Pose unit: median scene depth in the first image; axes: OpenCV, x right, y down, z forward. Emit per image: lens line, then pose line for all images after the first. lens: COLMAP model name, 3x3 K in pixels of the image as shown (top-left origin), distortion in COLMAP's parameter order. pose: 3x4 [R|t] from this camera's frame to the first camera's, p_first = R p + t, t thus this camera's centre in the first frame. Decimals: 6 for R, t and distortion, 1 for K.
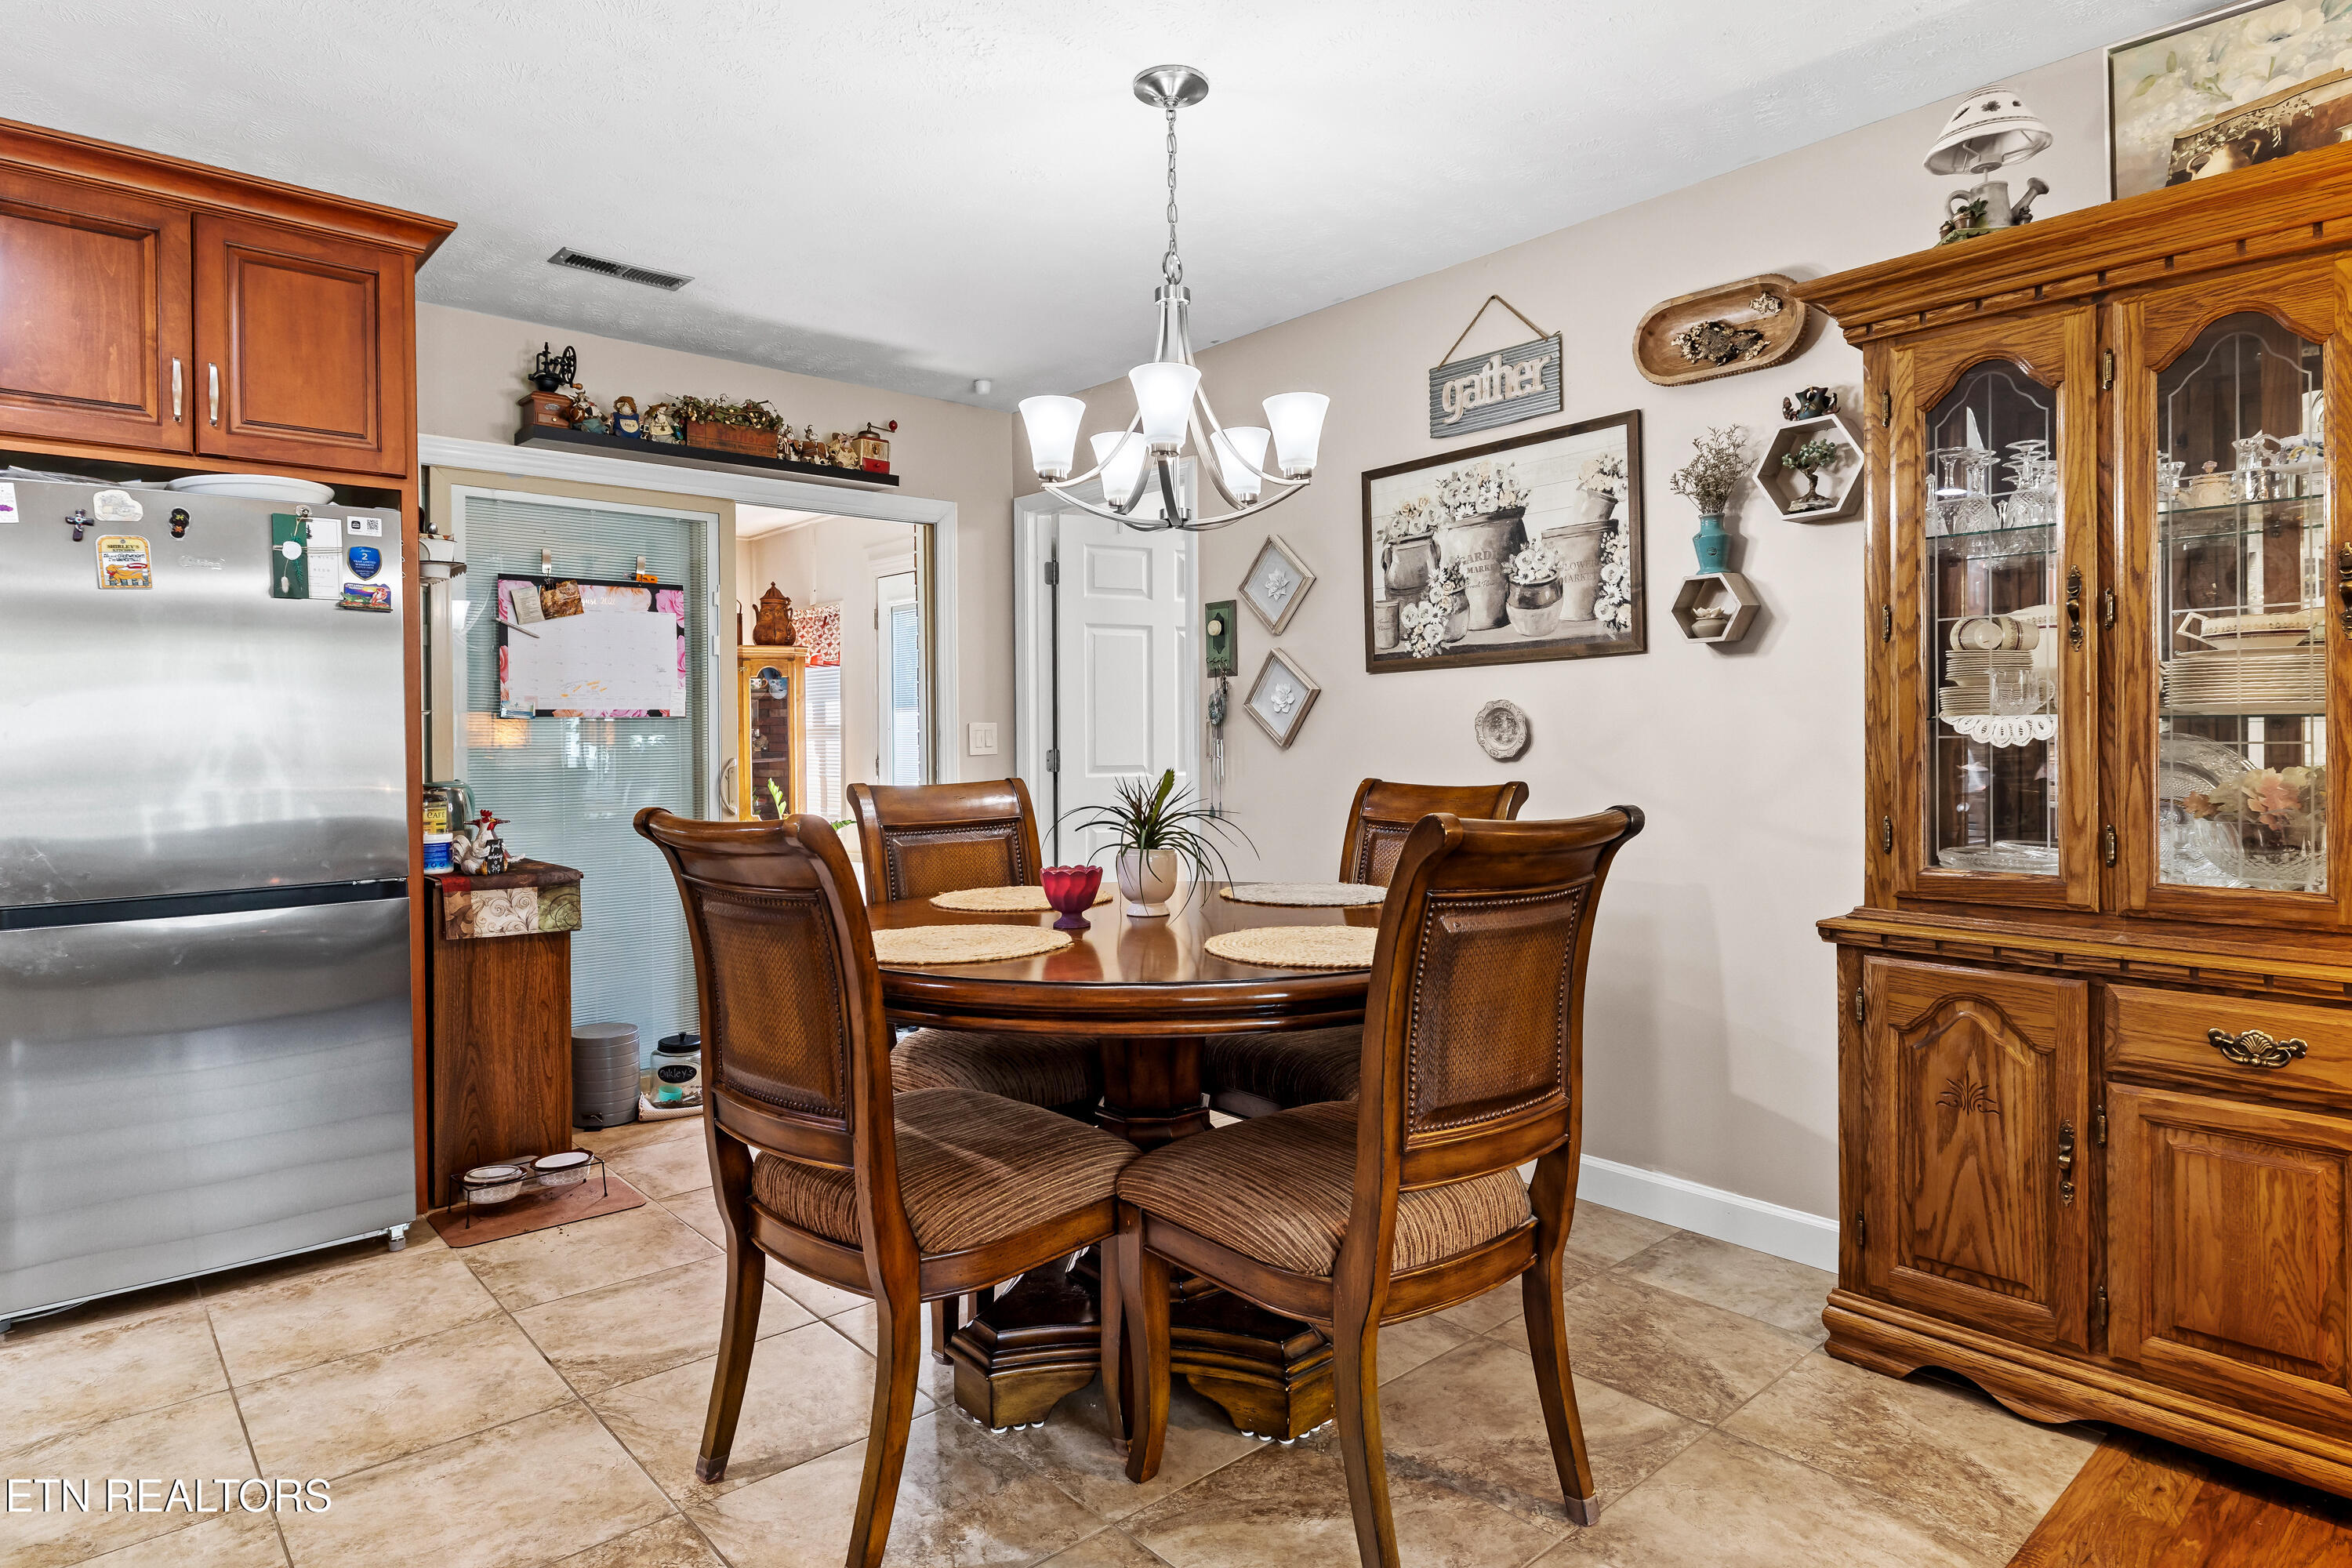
lens RADIAL K [[1305.1, 0, 1163.0], [0, 1305.1, 746.1], [0, 0, 1]] dist [-0.004143, -0.001706]
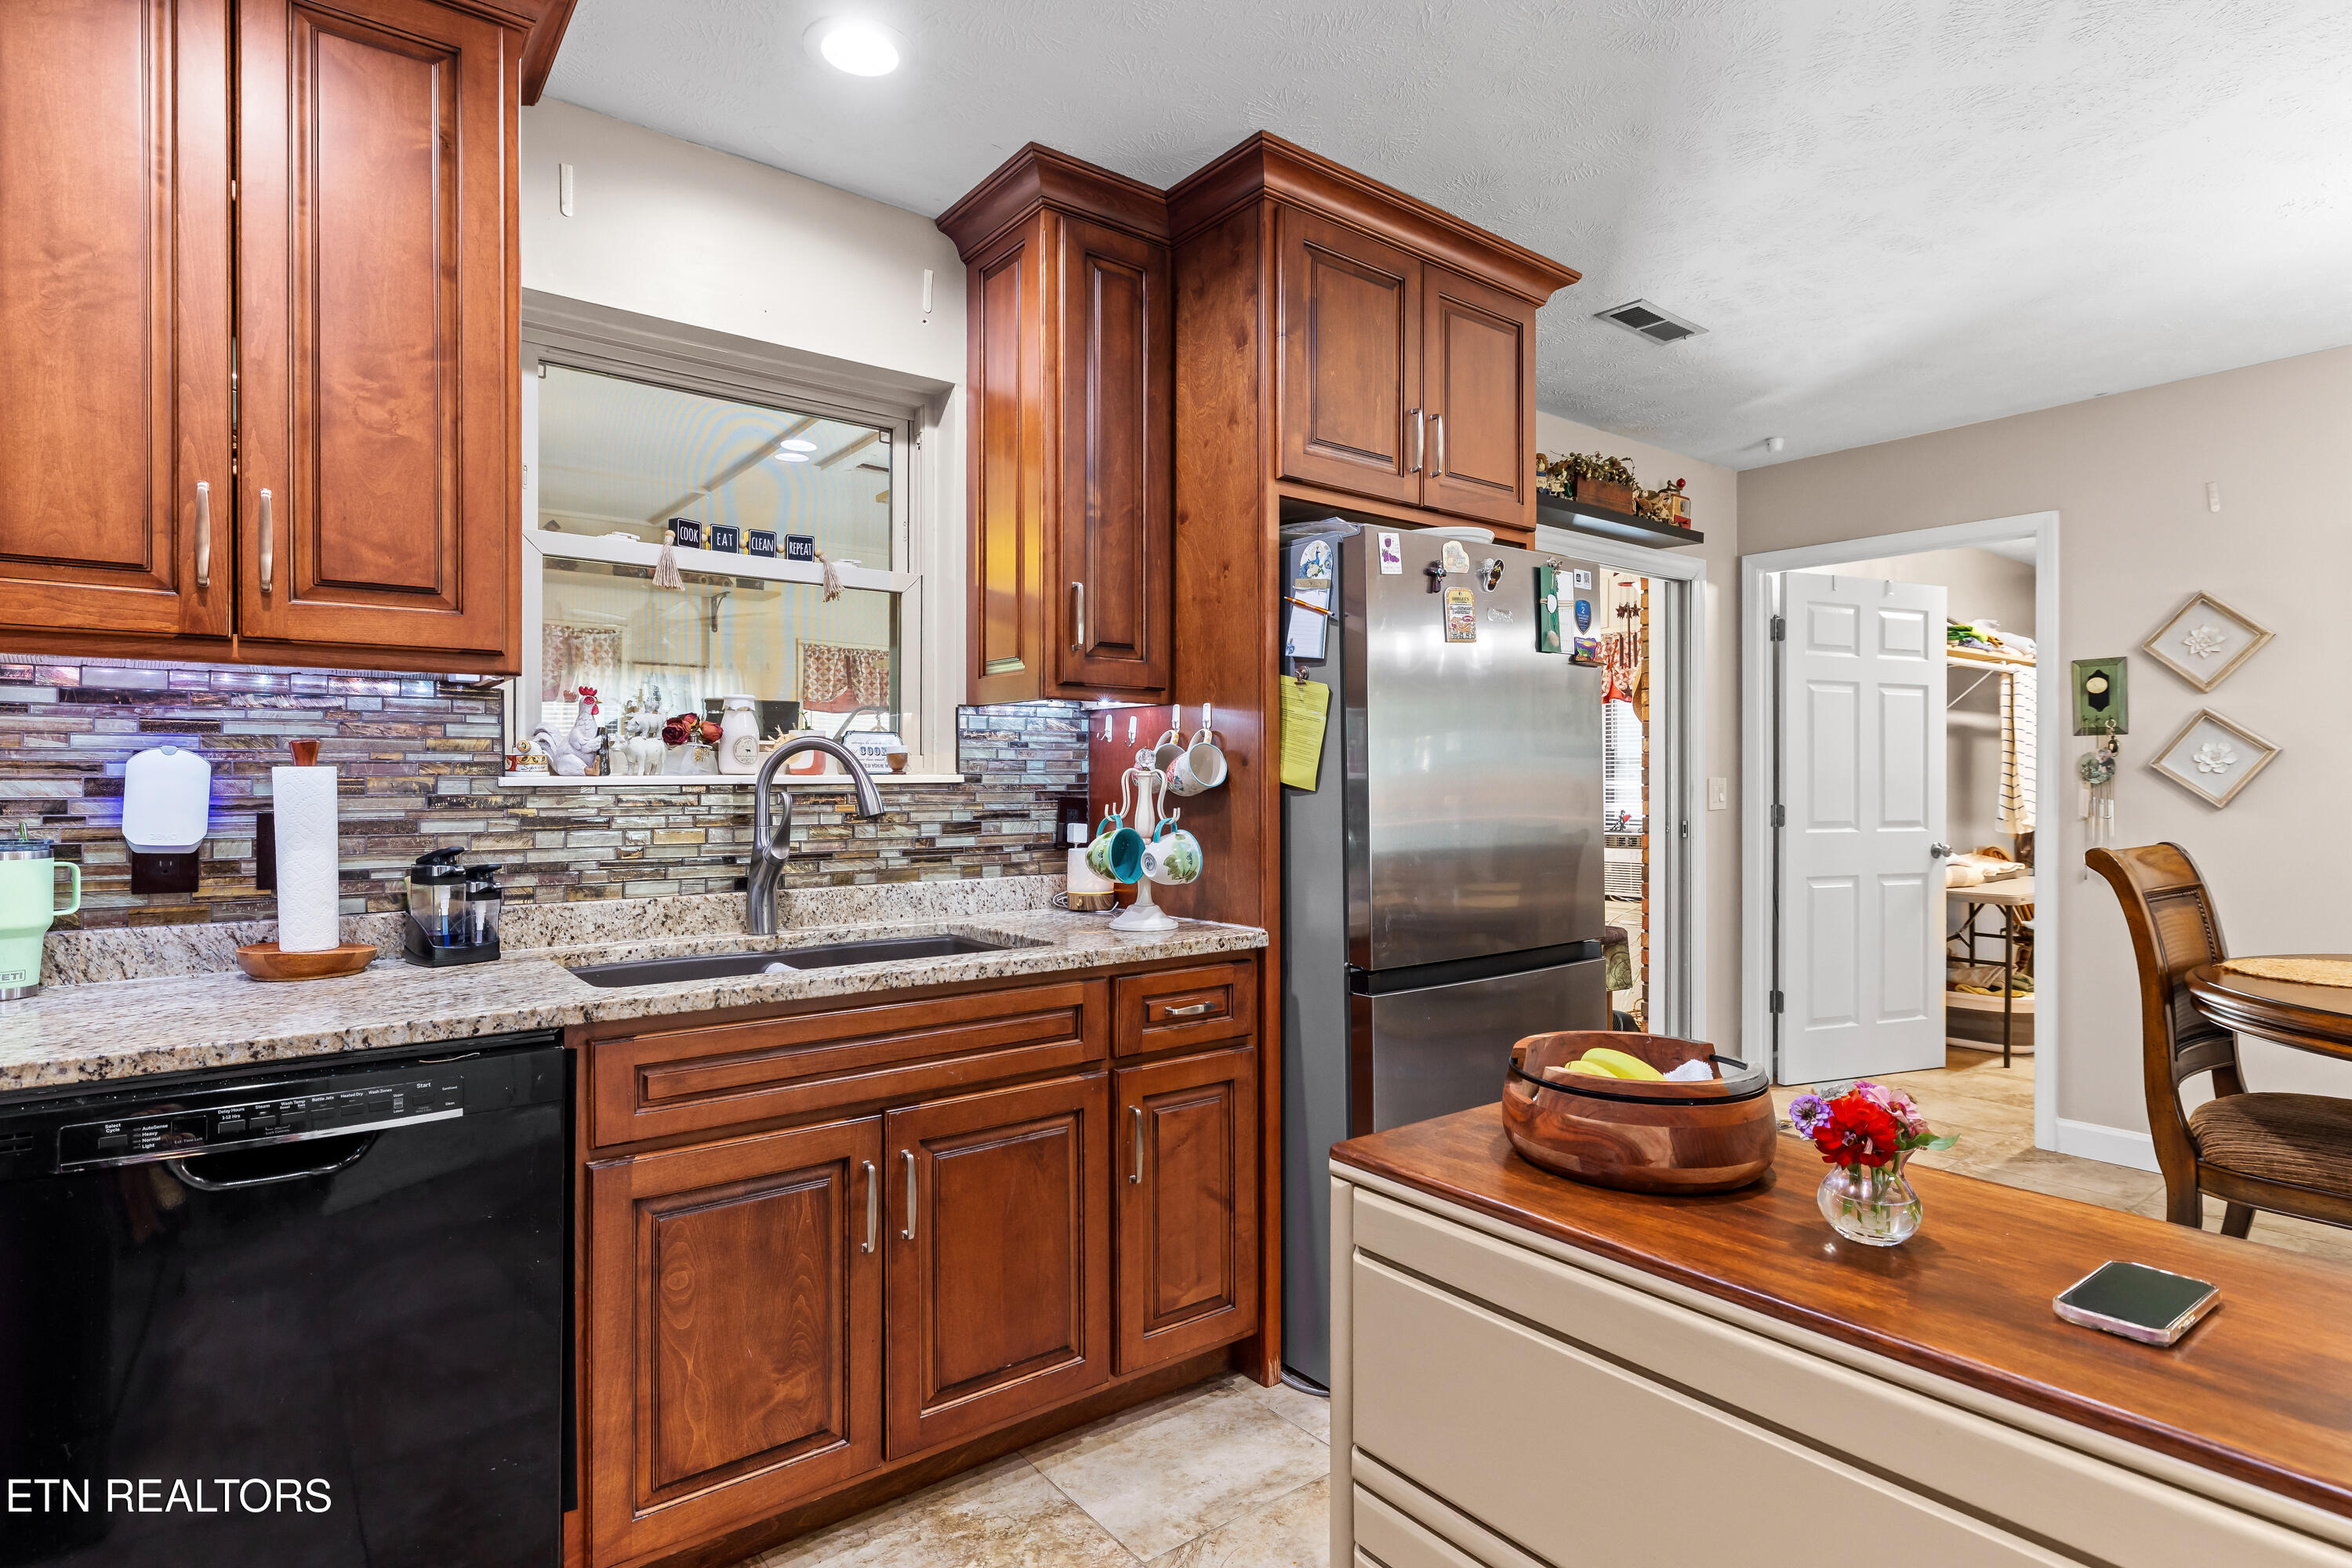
lens RADIAL K [[1198.7, 0, 1165.1], [0, 1198.7, 776.1], [0, 0, 1]] dist [-0.004575, -0.000174]
pose [[0.997868, 0.010671, -0.064391, -0.618041], [-0.011333, 0.999886, -0.009934, -0.005490], [0.064278, 0.010643, 0.997875, 0.056877]]
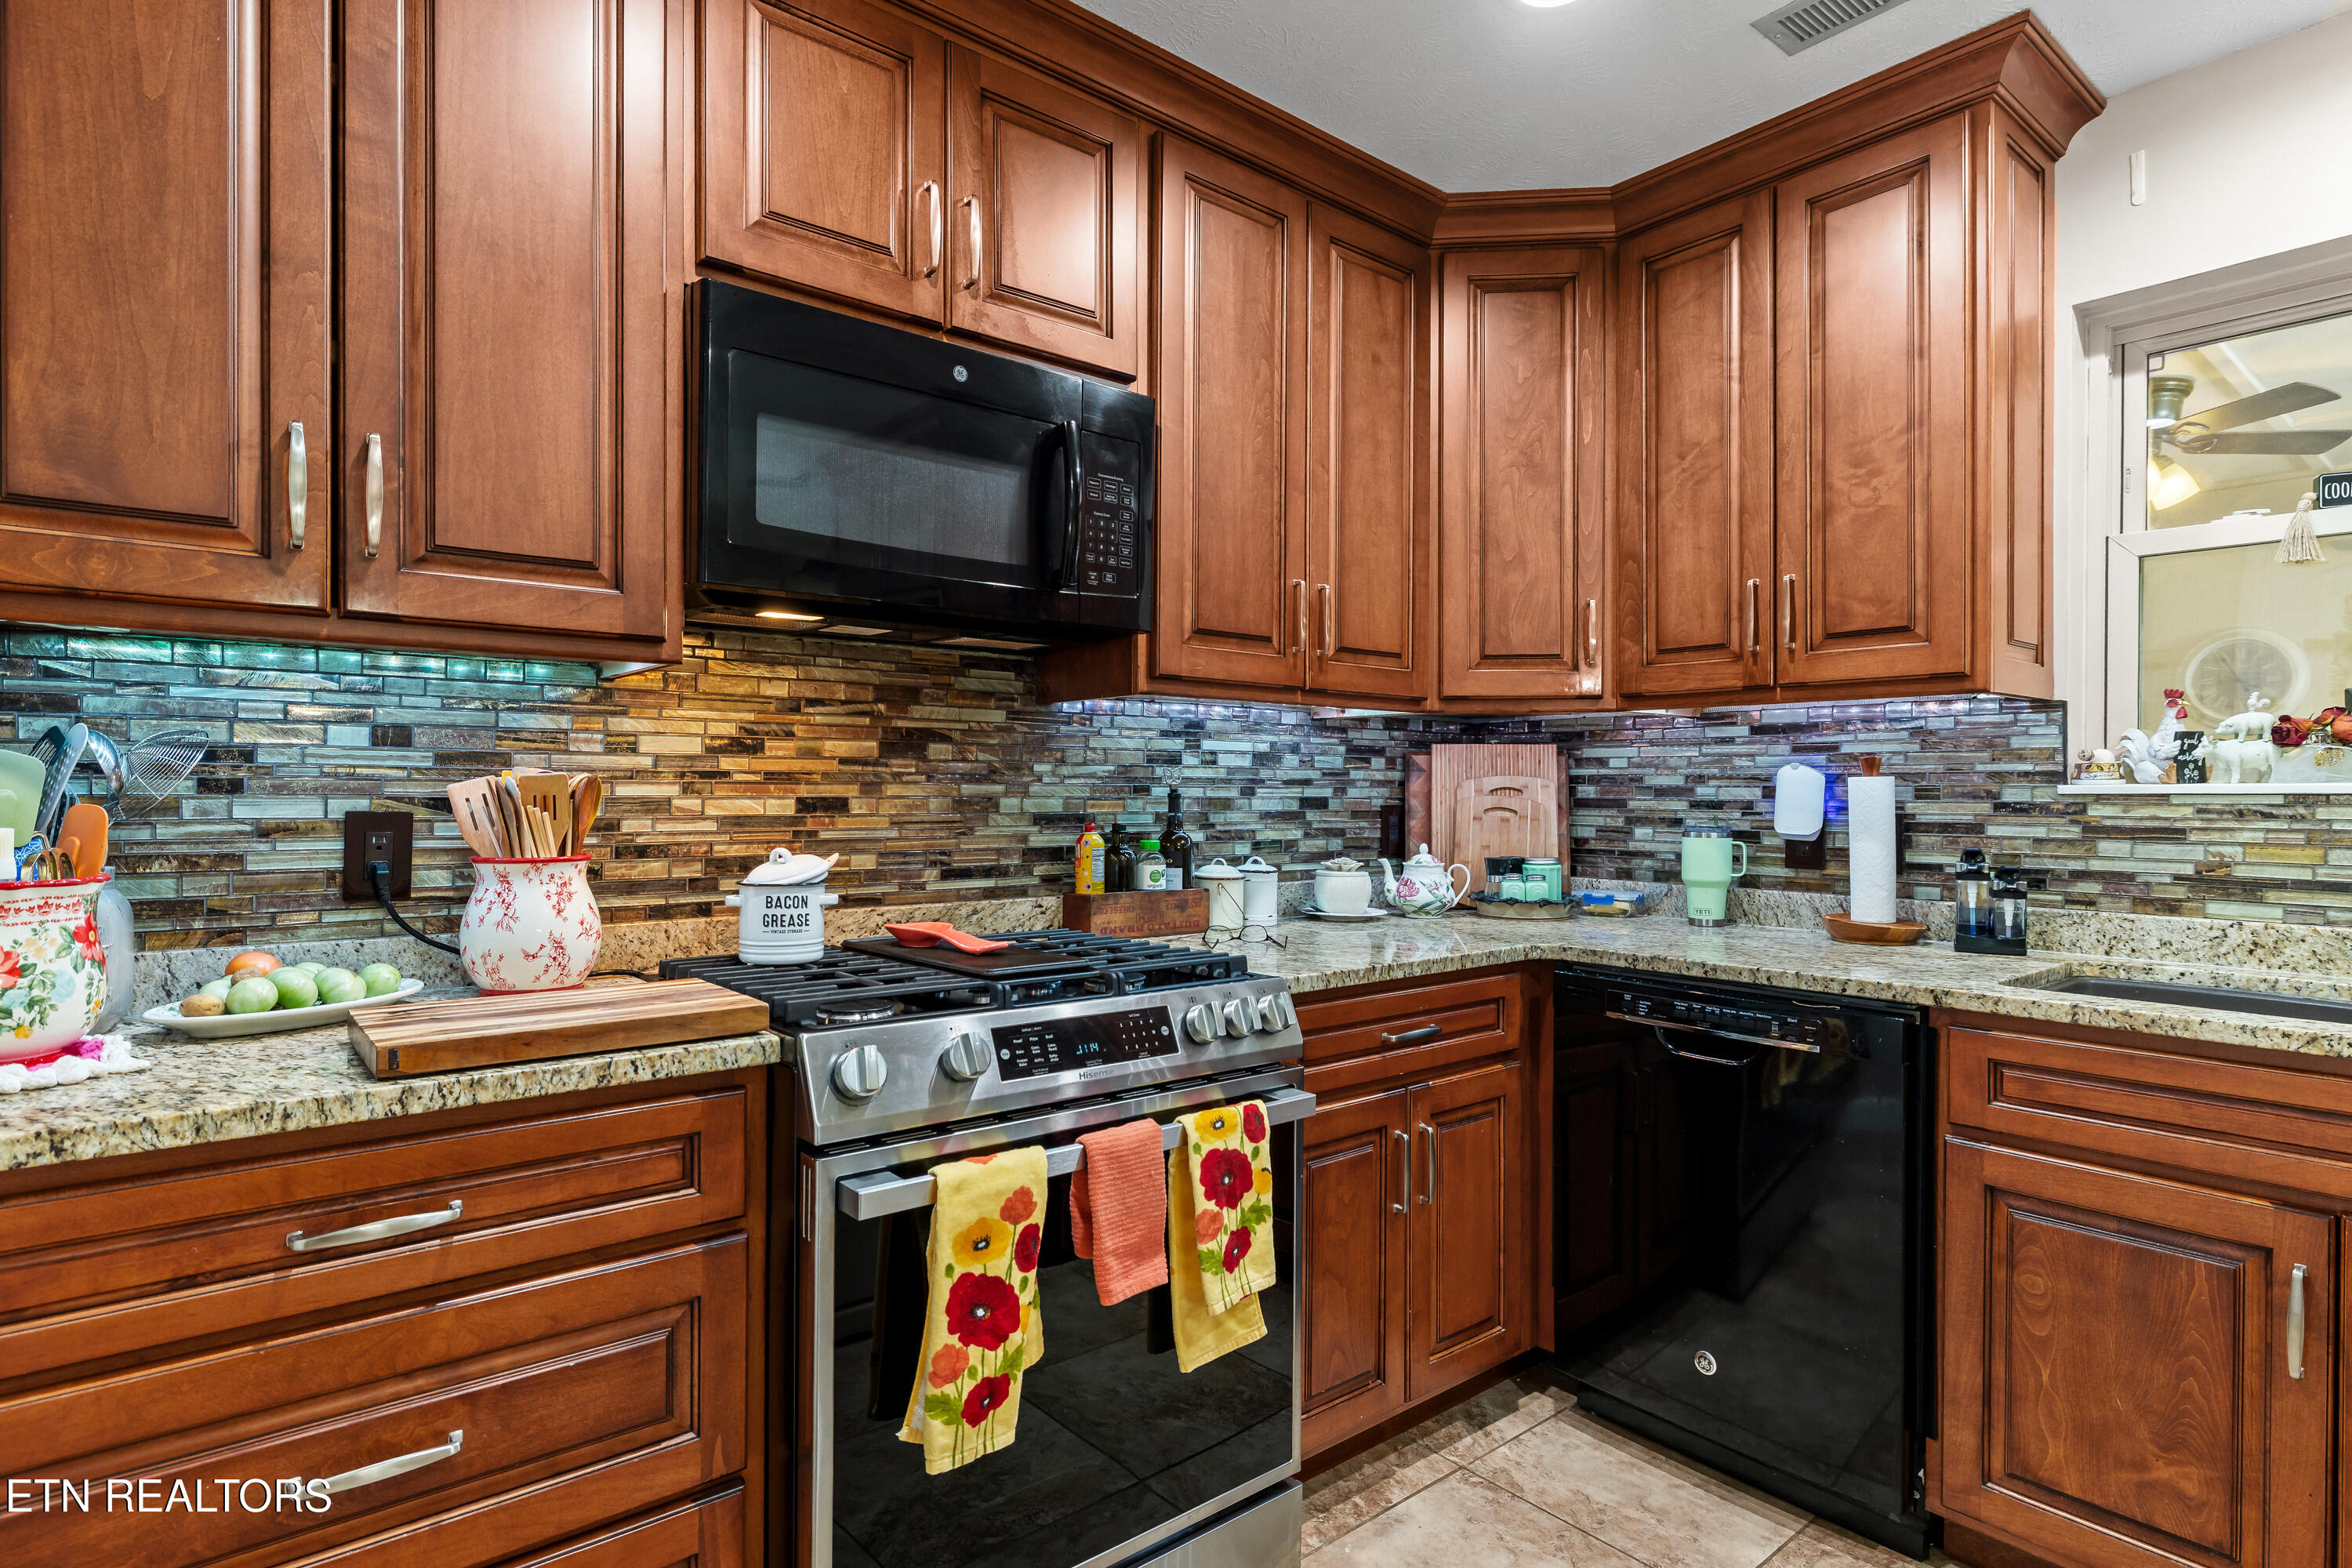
lens RADIAL K [[1198.7, 0, 1163.3], [0, 1198.7, 794.6], [0, 0, 1]] dist [-0.004575, -0.000174]
pose [[-0.047832, 0.017836, -0.998696, -0.382573], [-0.009113, 0.999791, 0.018292, -0.008818], [0.998814, 0.009976, -0.047659, 0.176429]]
